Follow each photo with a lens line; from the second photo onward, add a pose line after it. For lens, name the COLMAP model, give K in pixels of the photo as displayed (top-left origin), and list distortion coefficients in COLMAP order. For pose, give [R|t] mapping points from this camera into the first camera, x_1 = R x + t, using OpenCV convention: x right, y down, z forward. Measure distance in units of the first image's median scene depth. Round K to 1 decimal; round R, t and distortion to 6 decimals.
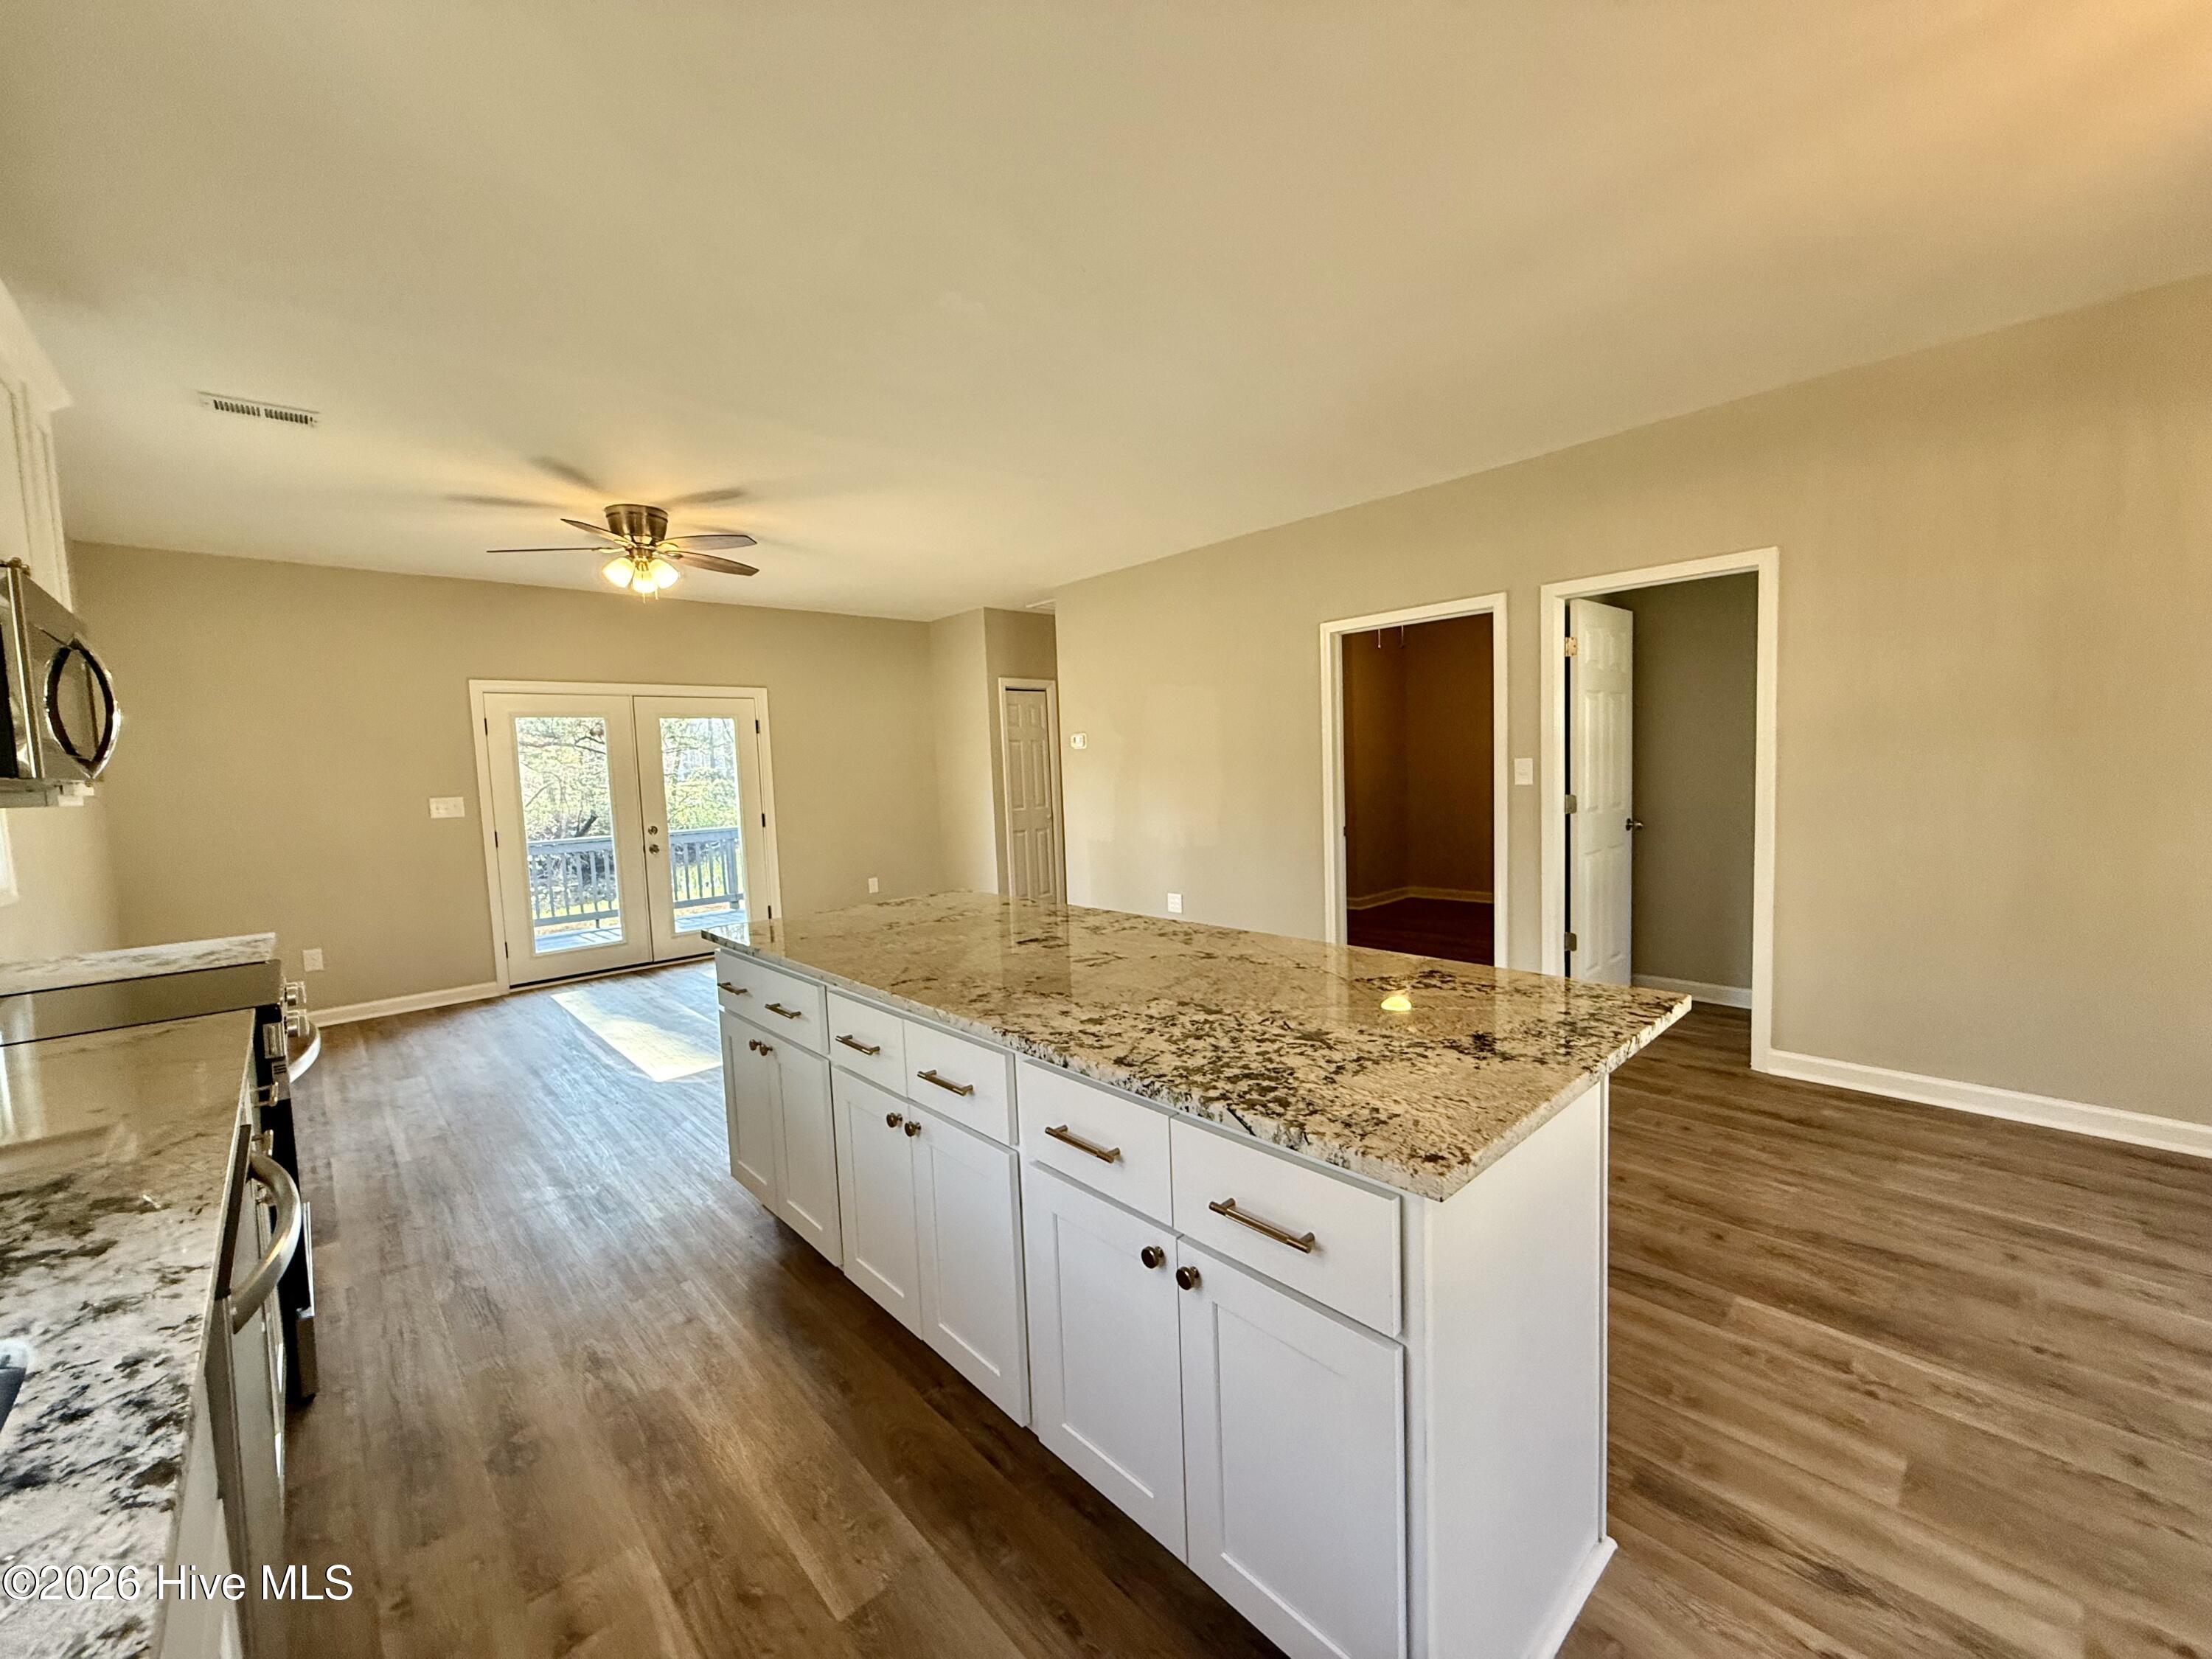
lens RADIAL K [[881.6, 0, 1101.8], [0, 881.6, 826.7], [0, 0, 1]] dist [-0.000551, 0.000412]
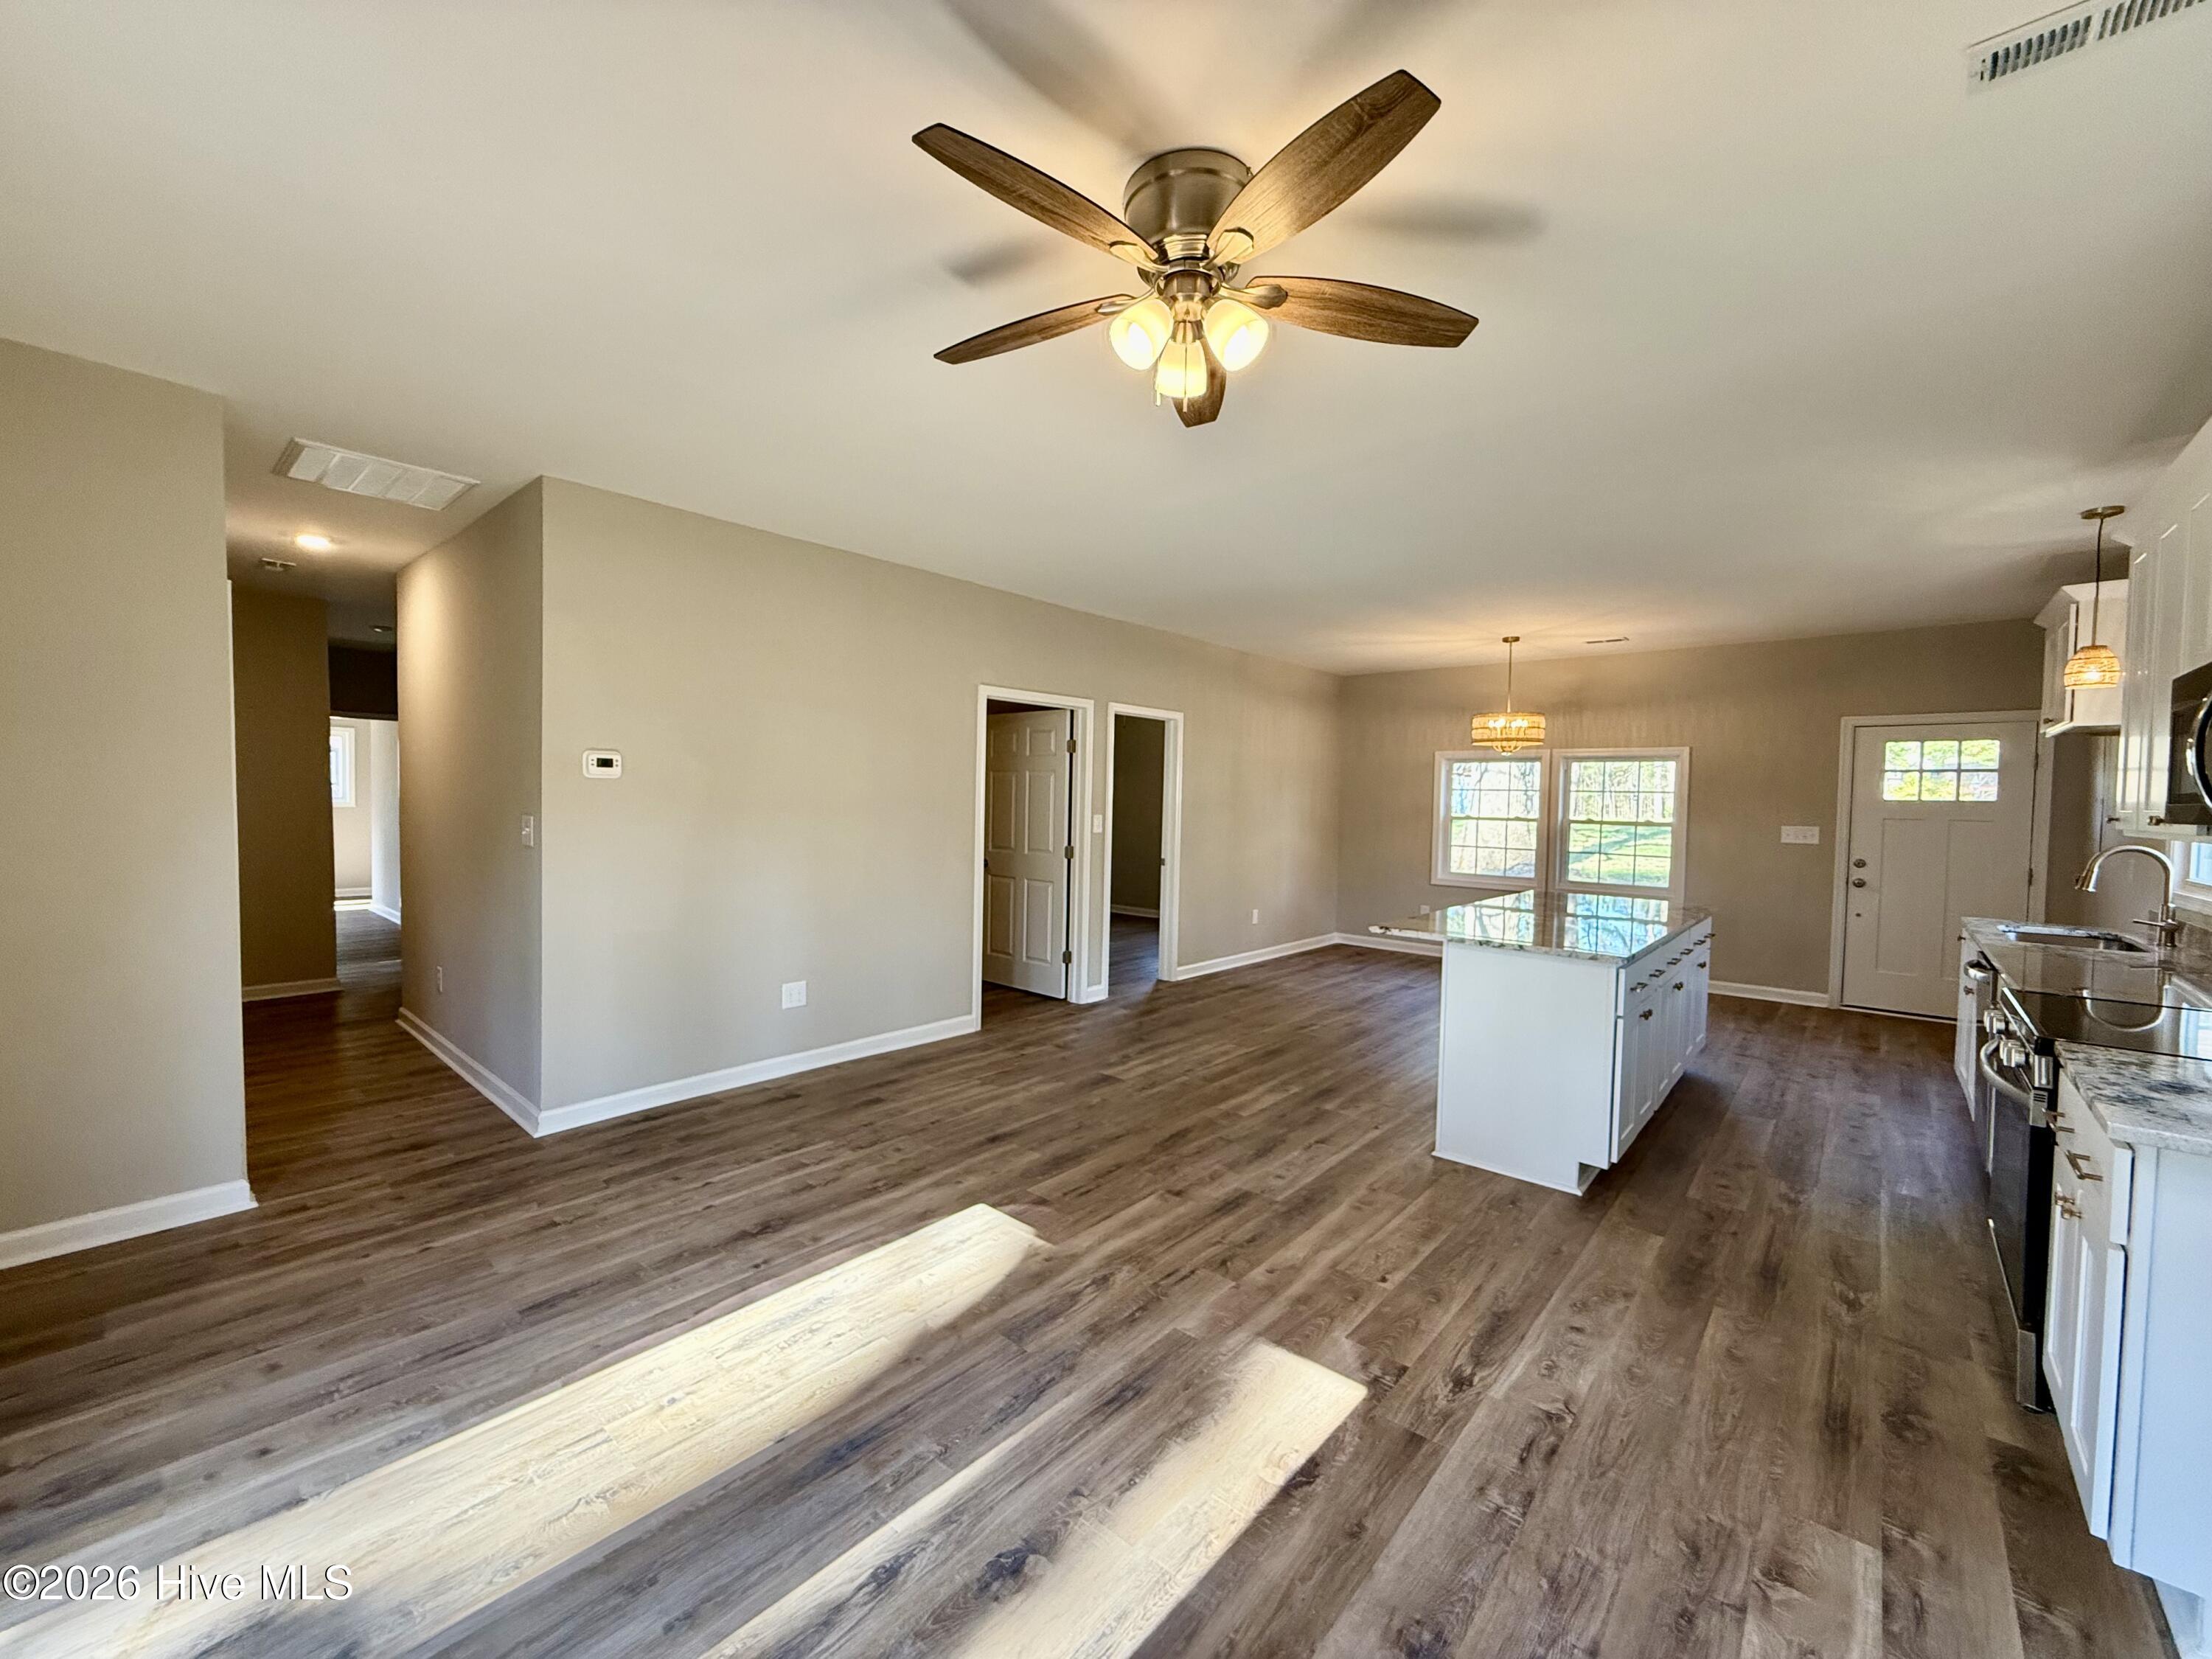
lens RADIAL K [[881.6, 0, 1102.2], [0, 881.6, 838.3], [0, 0, 1]] dist [-0.000551, 0.000412]
pose [[-0.107367, -0.009252, 0.994176, -1.095751], [0.056713, 0.998272, 0.015415, -0.068278], [-0.992601, 0.058038, -0.106656, 1.289823]]
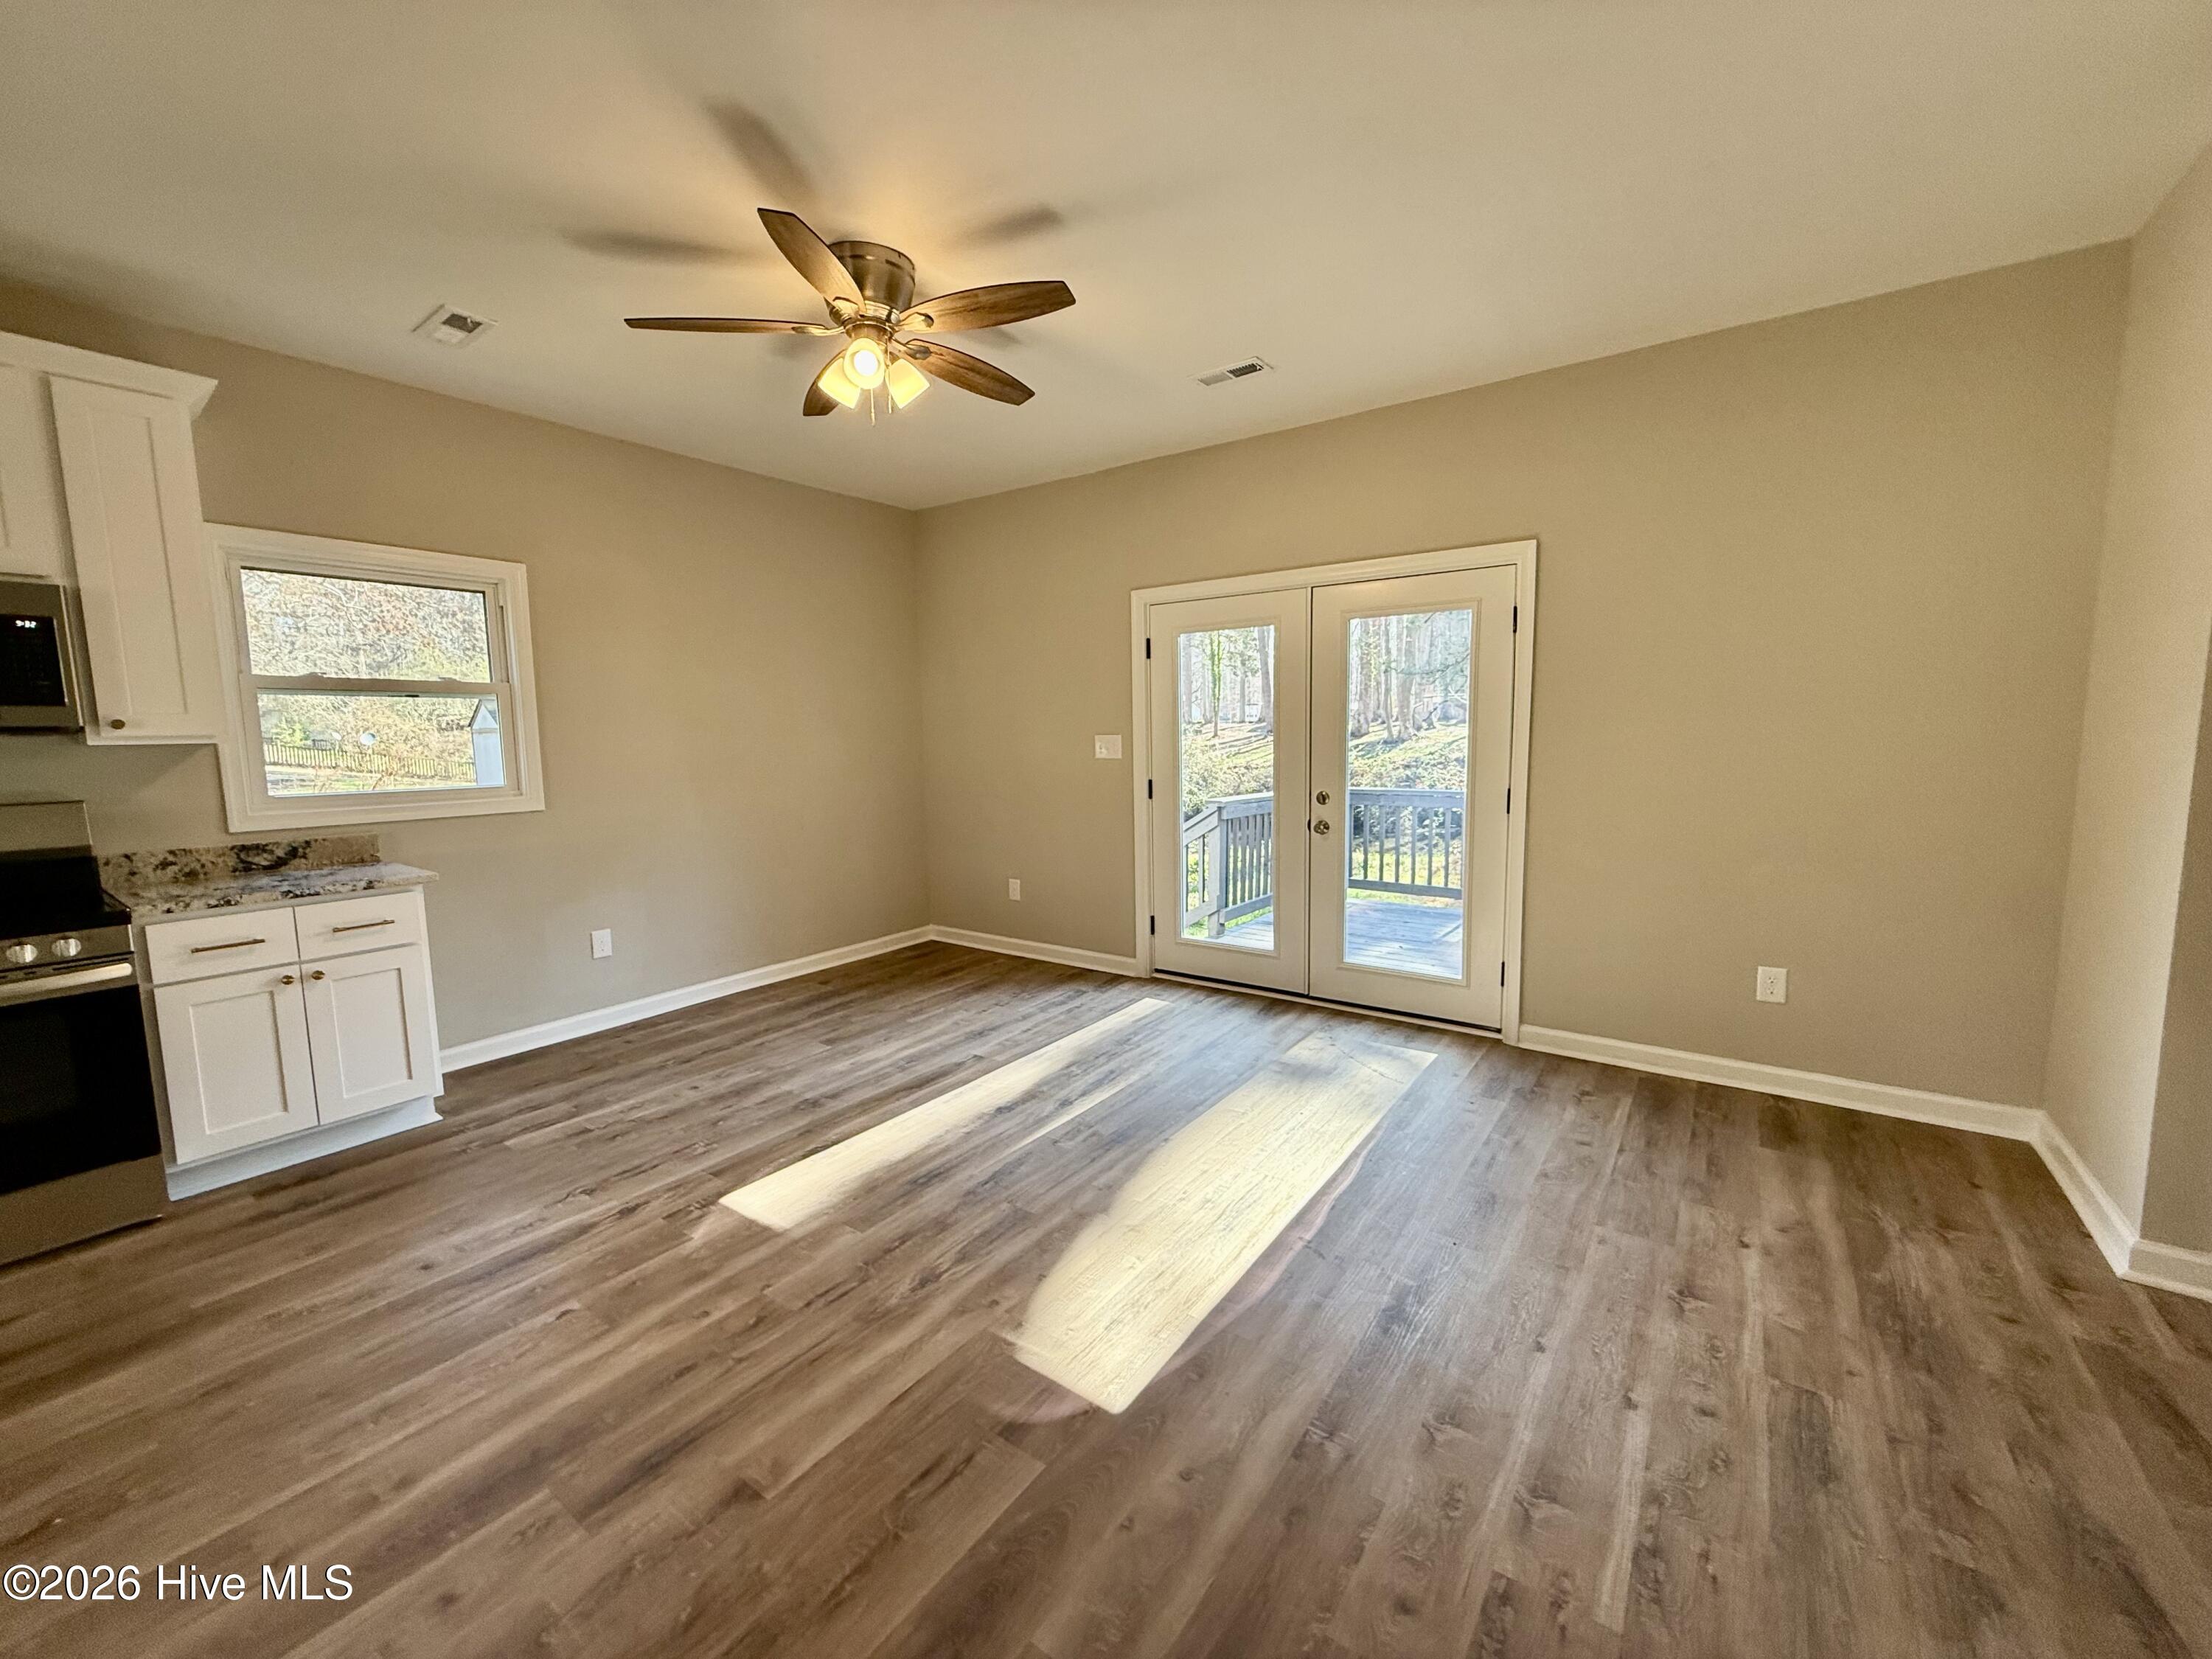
lens RADIAL K [[881.6, 0, 1099.1], [0, 881.6, 828.7], [0, 0, 1]] dist [-0.000551, 0.000412]
pose [[0.197483, 0.147603, -0.969131, 0.146427], [-0.058563, 0.988610, 0.138636, -0.091385], [0.978556, 0.029377, 0.203877, 1.218817]]
